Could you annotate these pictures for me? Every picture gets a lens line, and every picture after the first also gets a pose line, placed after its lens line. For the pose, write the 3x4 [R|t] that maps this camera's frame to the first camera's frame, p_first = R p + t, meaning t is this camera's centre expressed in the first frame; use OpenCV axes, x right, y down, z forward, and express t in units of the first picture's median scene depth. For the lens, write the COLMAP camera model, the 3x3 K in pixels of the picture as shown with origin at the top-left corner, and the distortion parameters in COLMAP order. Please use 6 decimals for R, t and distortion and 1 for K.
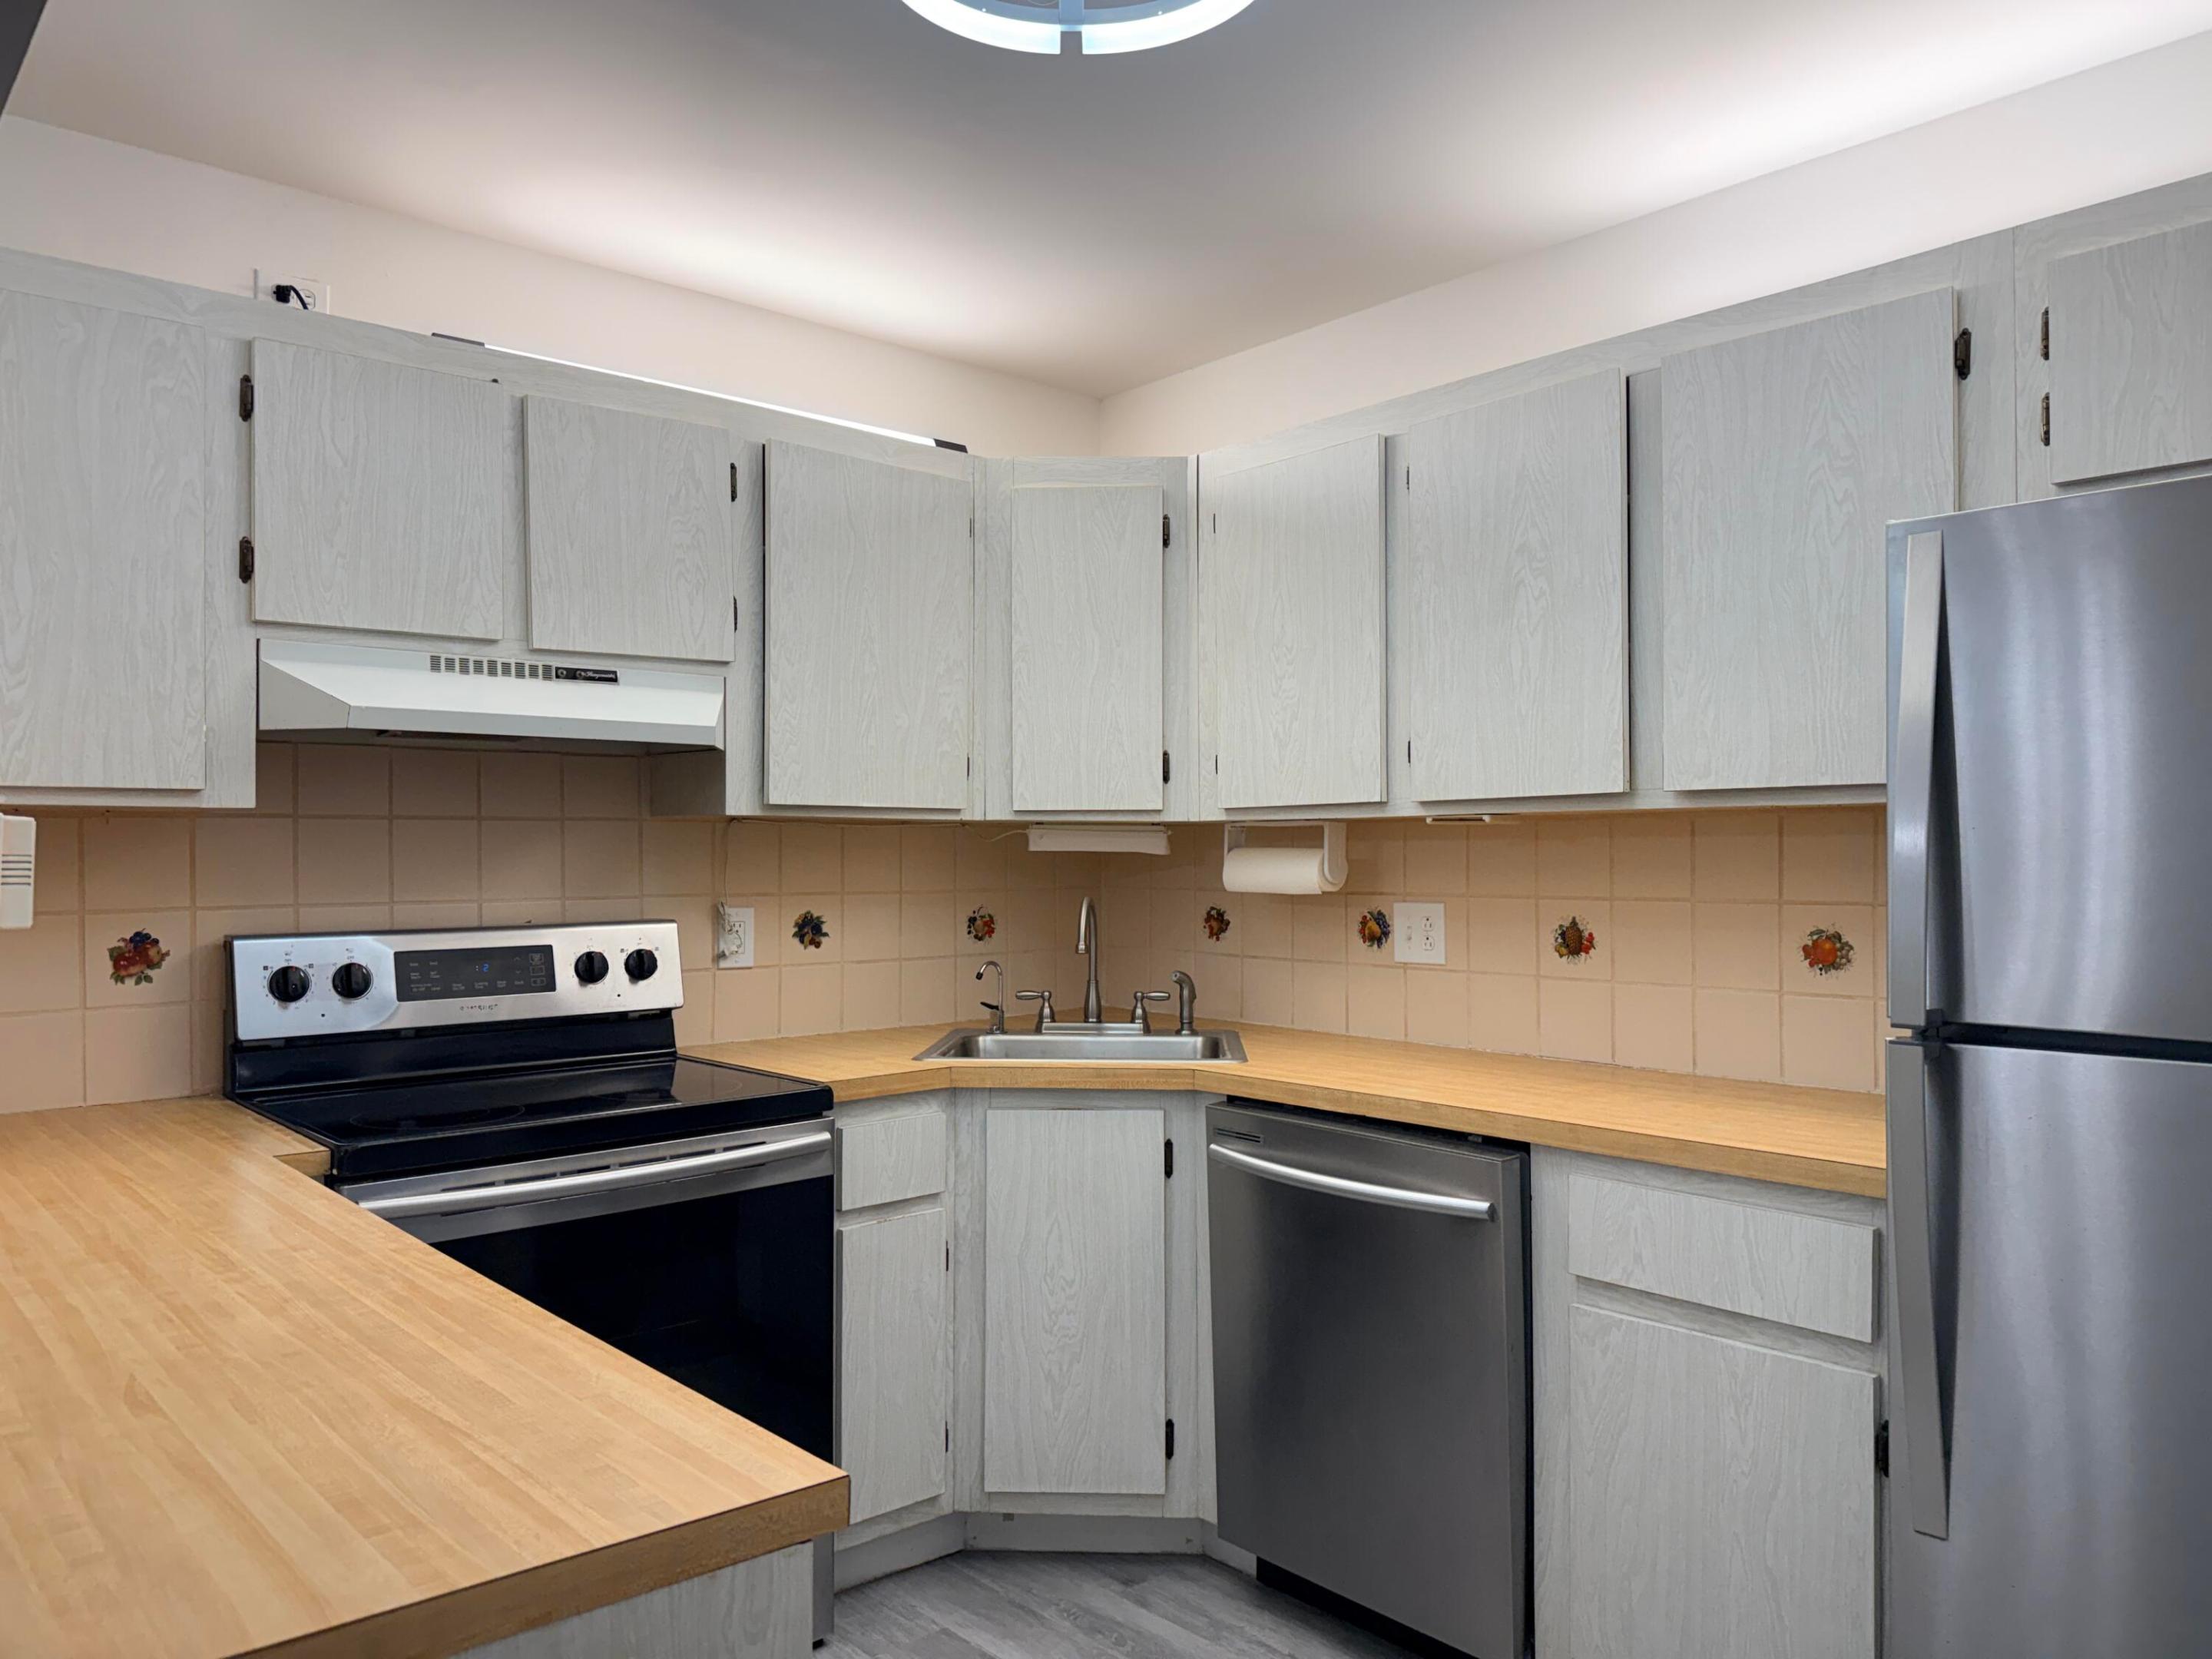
lens RADIAL K [[1608.9, 0, 1096.4], [0, 1608.9, 832.0], [0, 0, 1]] dist [0.208367, -0.411773]
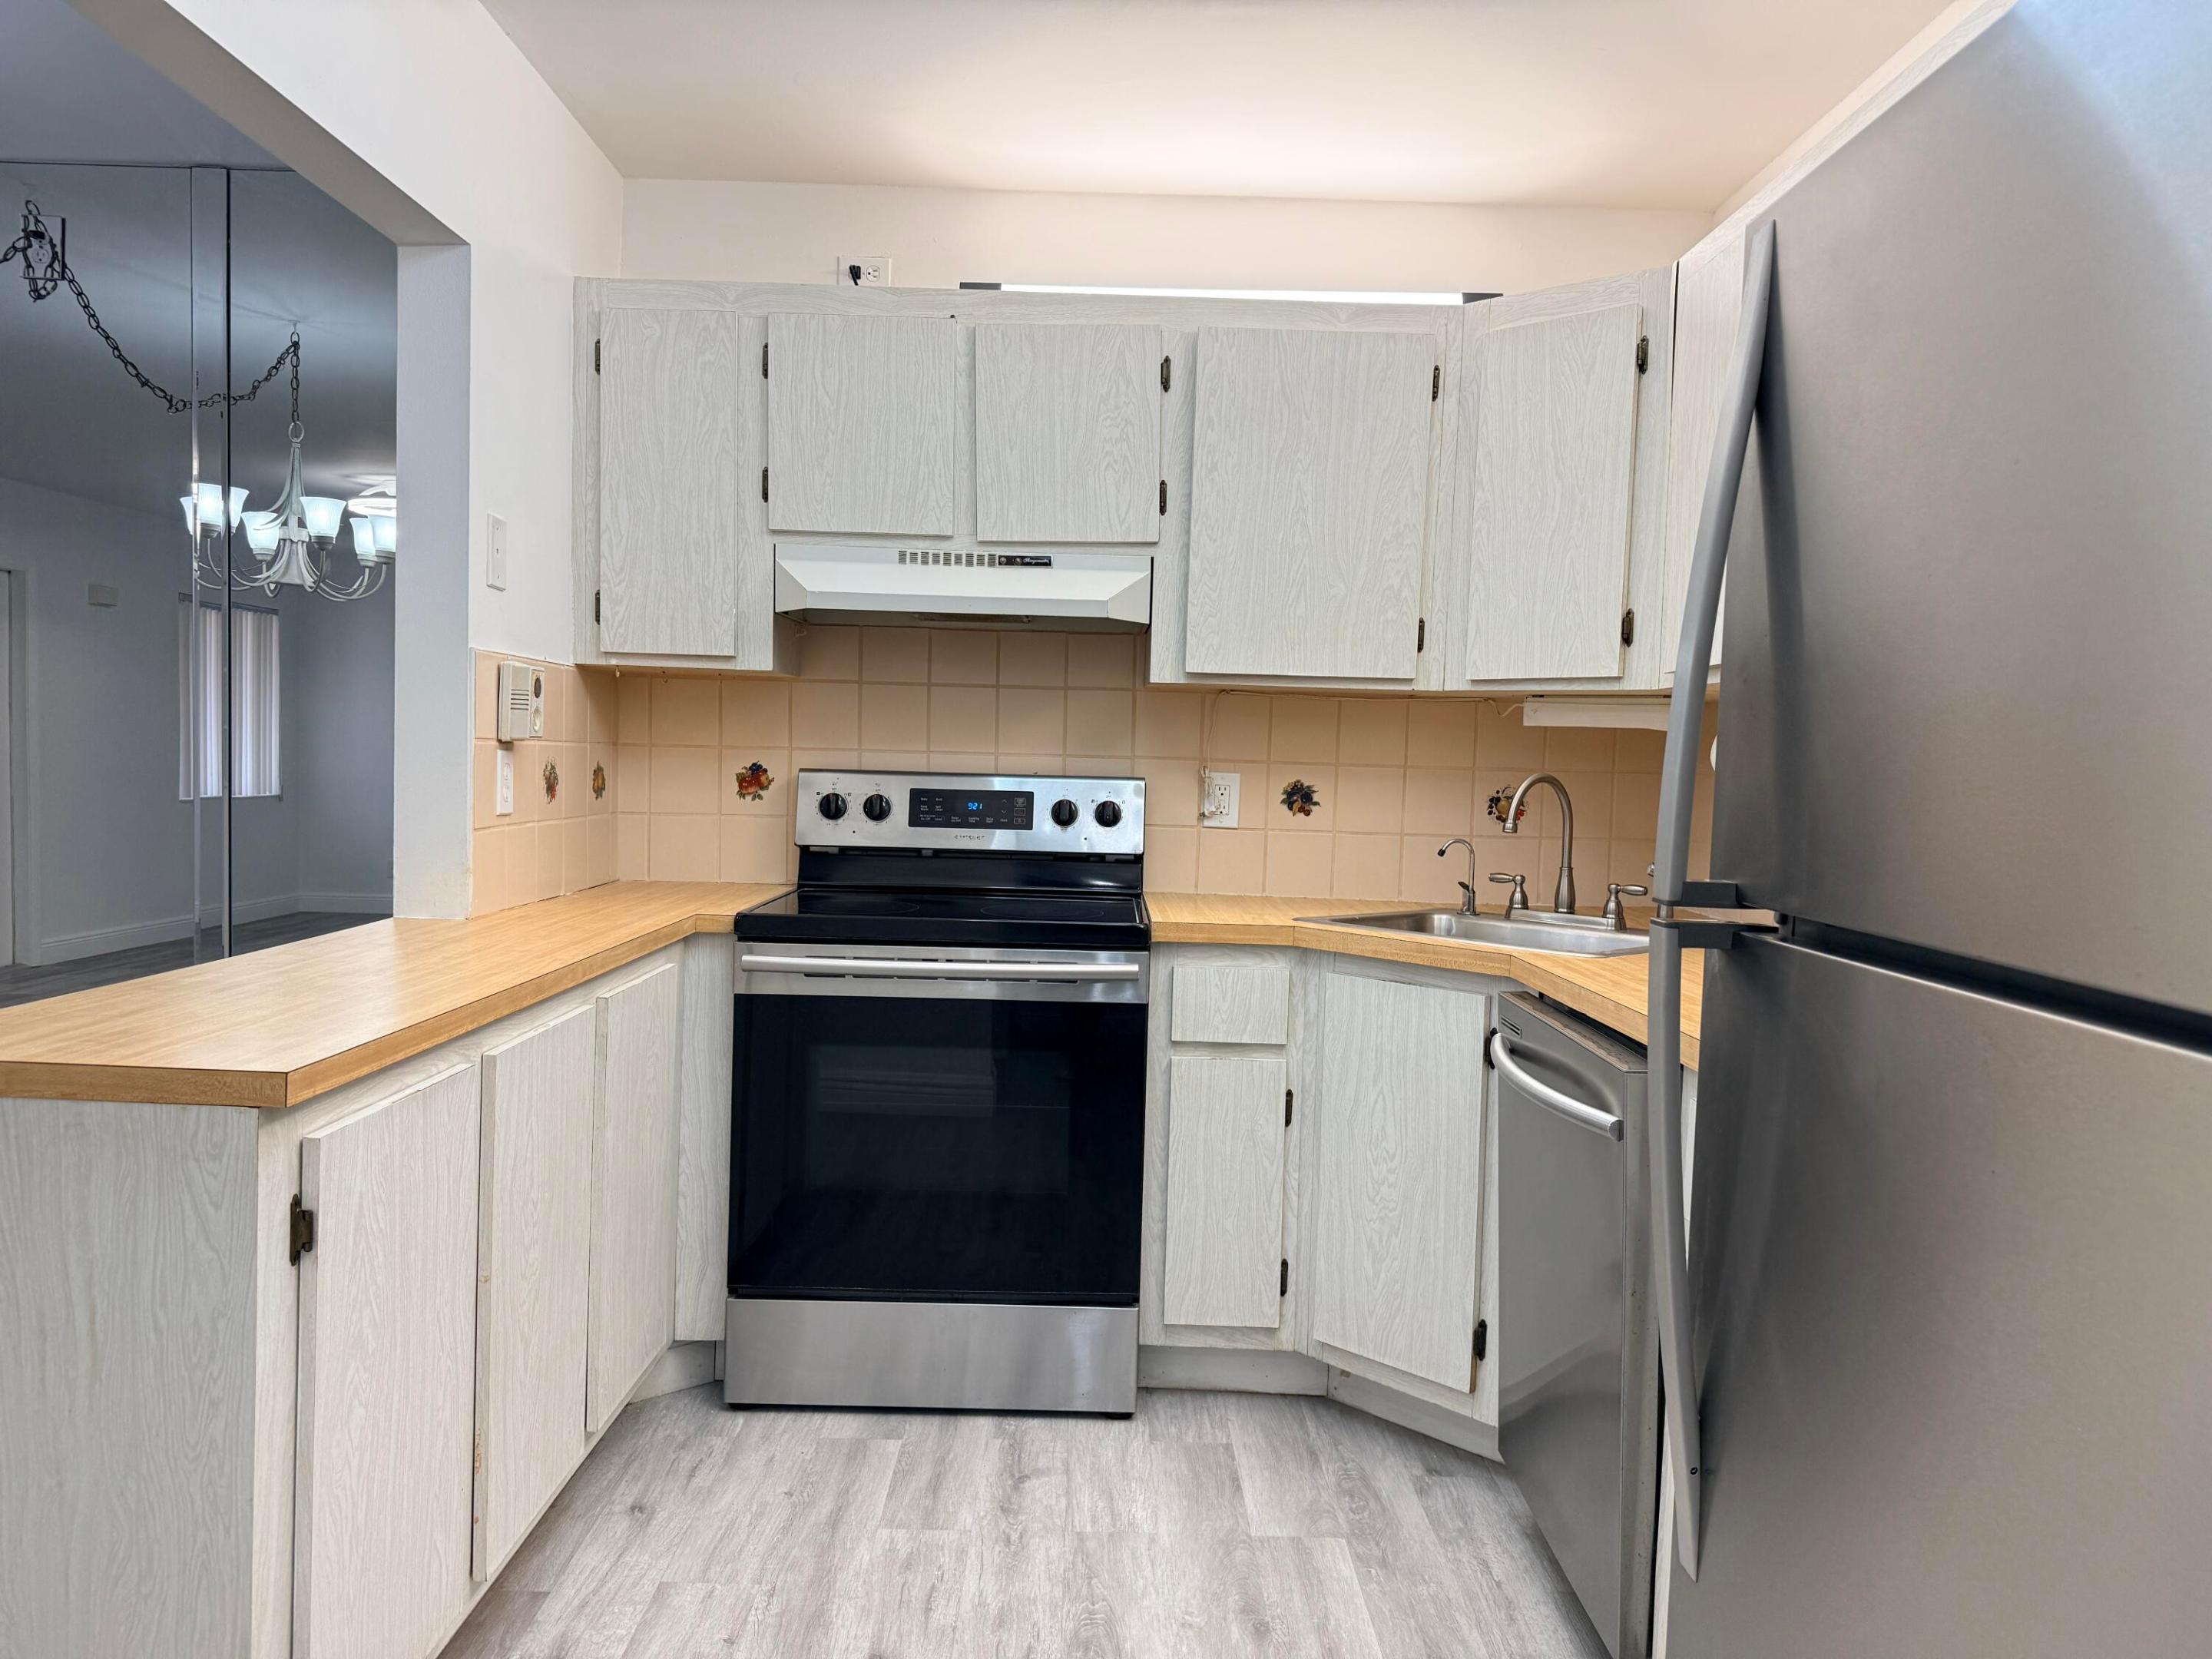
lens RADIAL K [[1608.9, 0, 1096.4], [0, 1608.9, 832.0], [0, 0, 1]] dist [0.208367, -0.411773]
pose [[0.729508, 0.054465, -0.681801, 0.513992], [-0.023609, 0.998236, 0.054482, 0.033281], [0.683565, -0.023648, 0.729506, 0.170793]]
